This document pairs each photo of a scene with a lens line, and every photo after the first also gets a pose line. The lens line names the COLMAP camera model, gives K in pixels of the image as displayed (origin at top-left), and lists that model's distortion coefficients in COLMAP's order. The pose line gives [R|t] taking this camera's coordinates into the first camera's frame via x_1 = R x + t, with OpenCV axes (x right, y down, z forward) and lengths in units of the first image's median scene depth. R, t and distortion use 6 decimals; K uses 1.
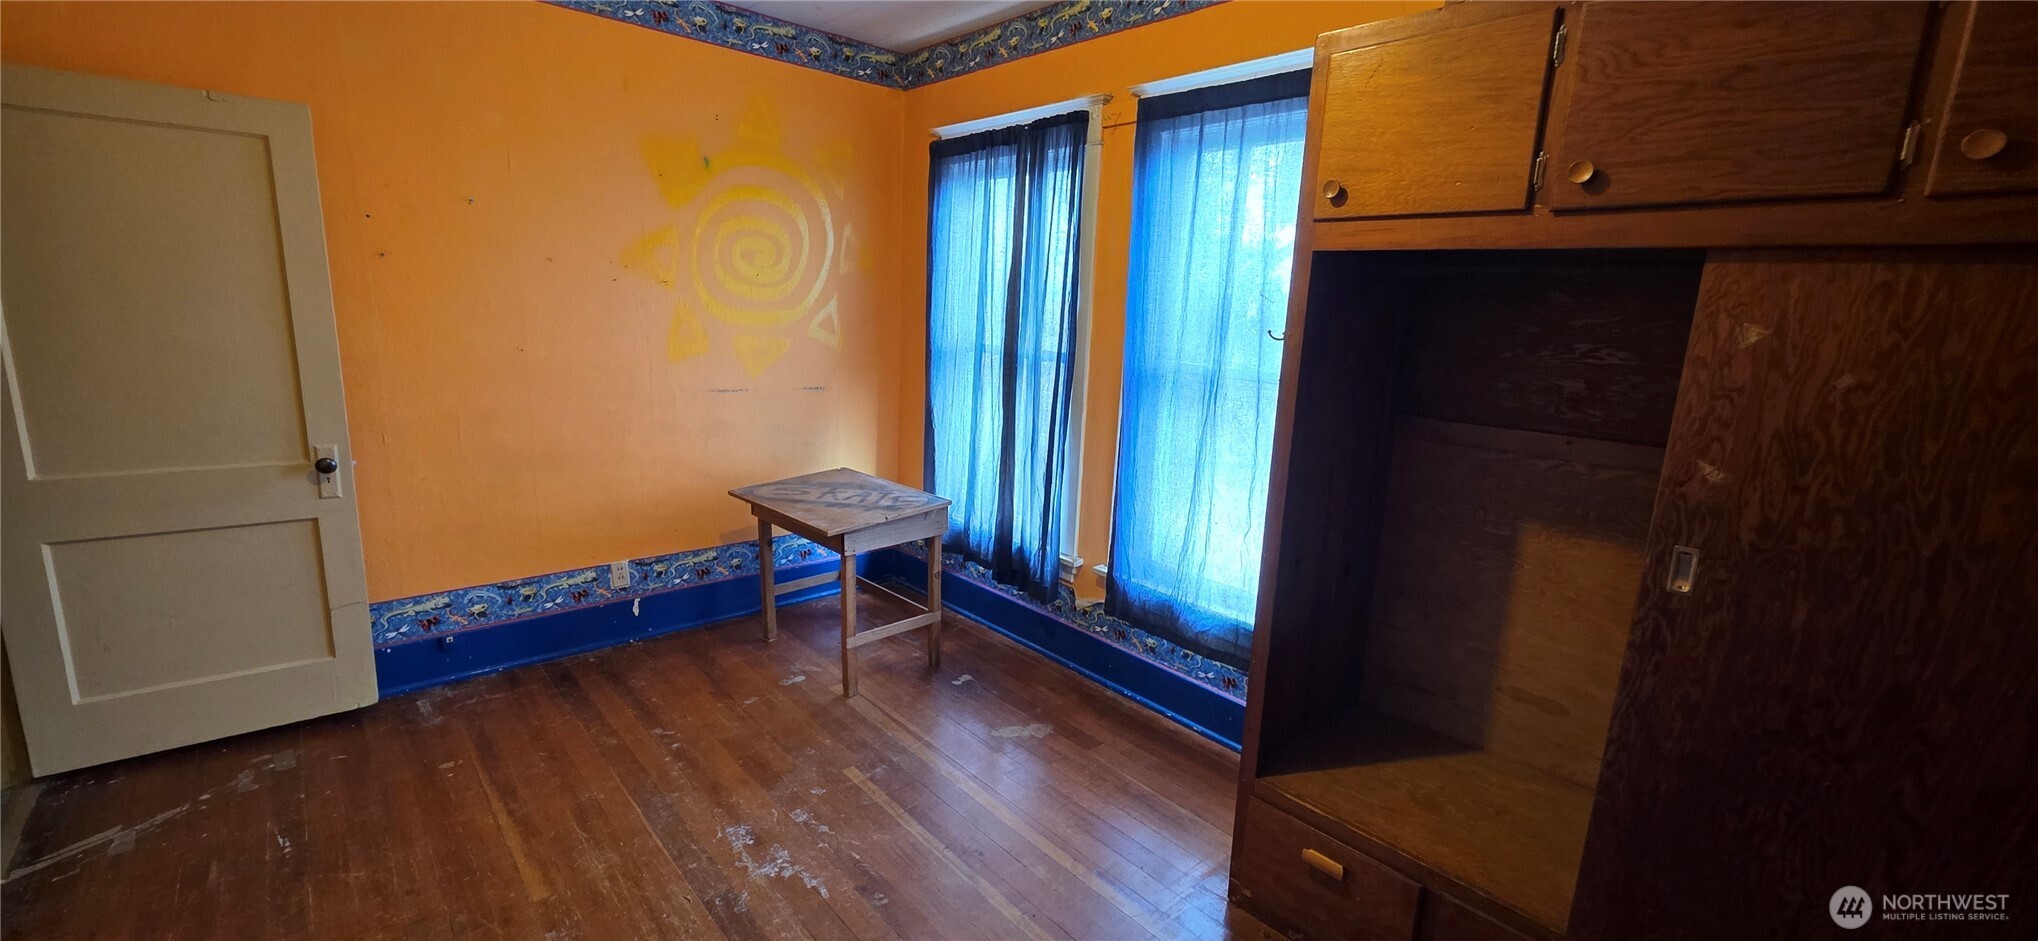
lens RADIAL K [[804.1, 0, 1018.6], [0, 804.1, 464.8], [0, 0, 1]] dist [-0.000991, 0.000020]
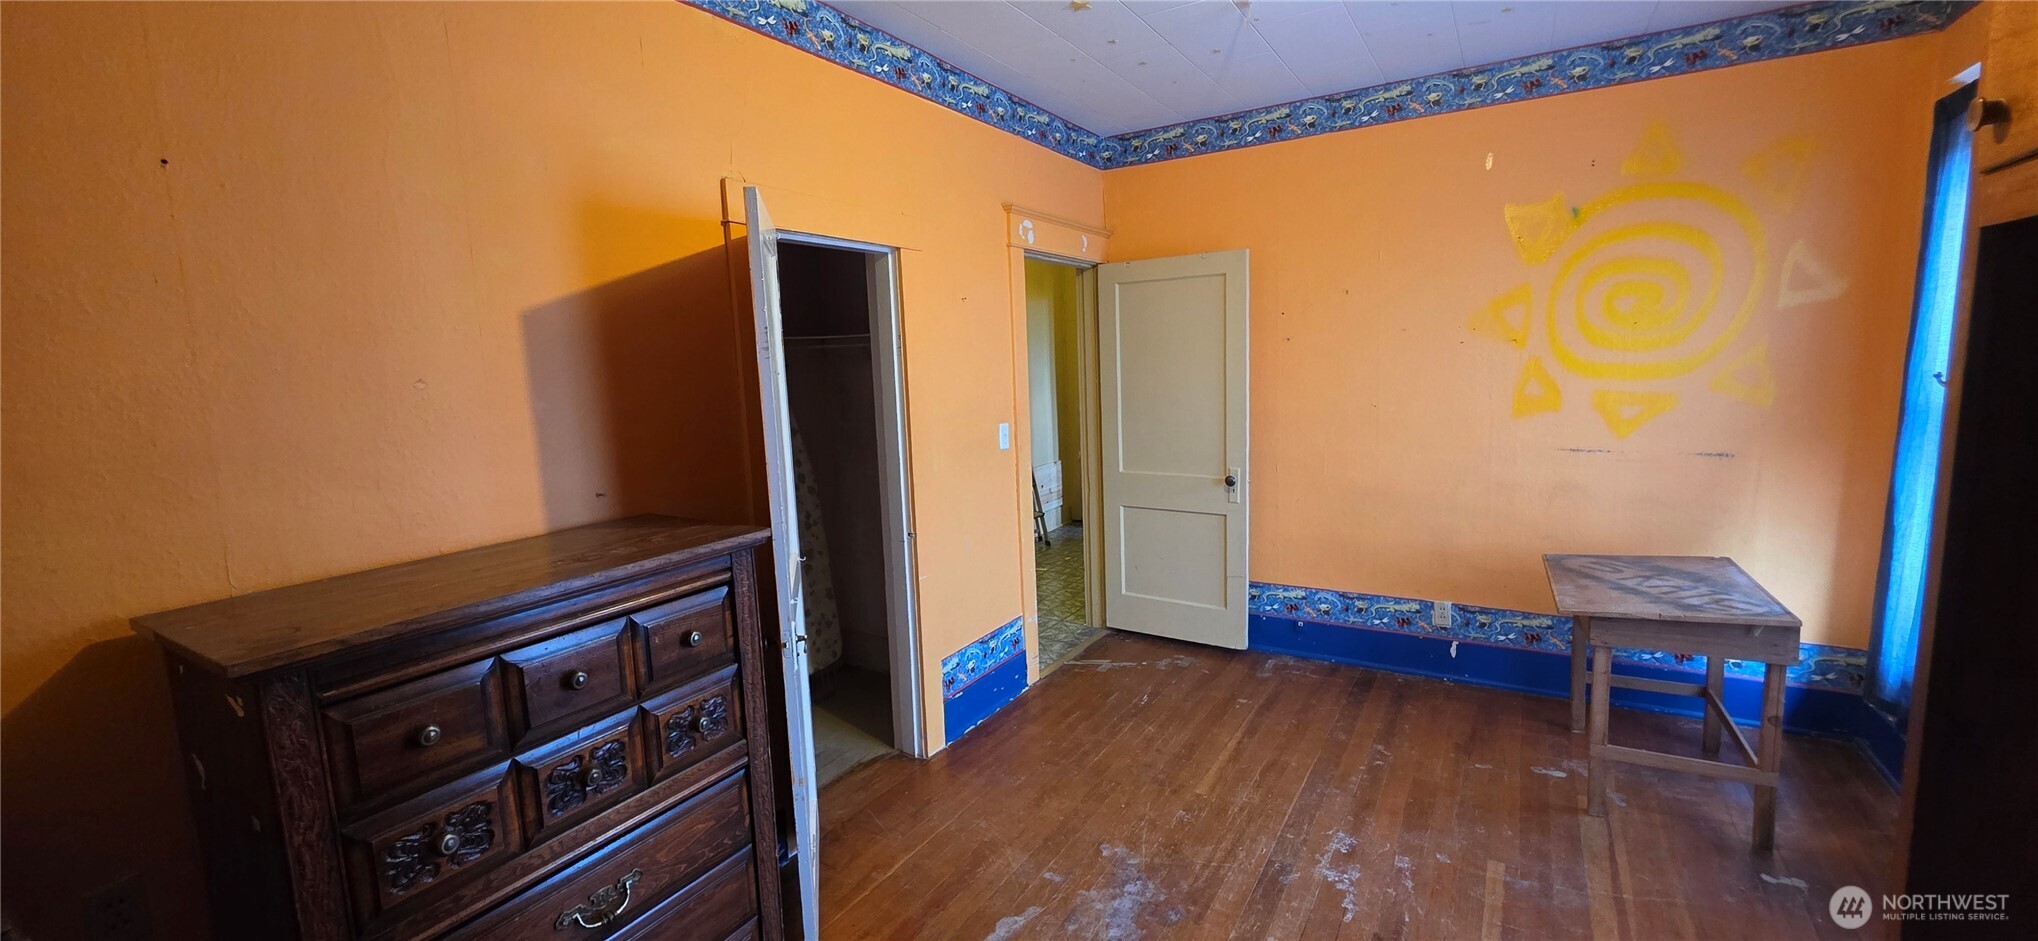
lens RADIAL K [[804.1, 0, 1026.7], [0, 804.1, 470.9], [0, 0, 1]] dist [-0.000991, 0.000020]
pose [[0.299868, 0.079283, -0.950681, 0.419173], [-0.140050, 0.989402, 0.038337, -0.019567], [0.943645, 0.121647, 0.307793, 0.148634]]
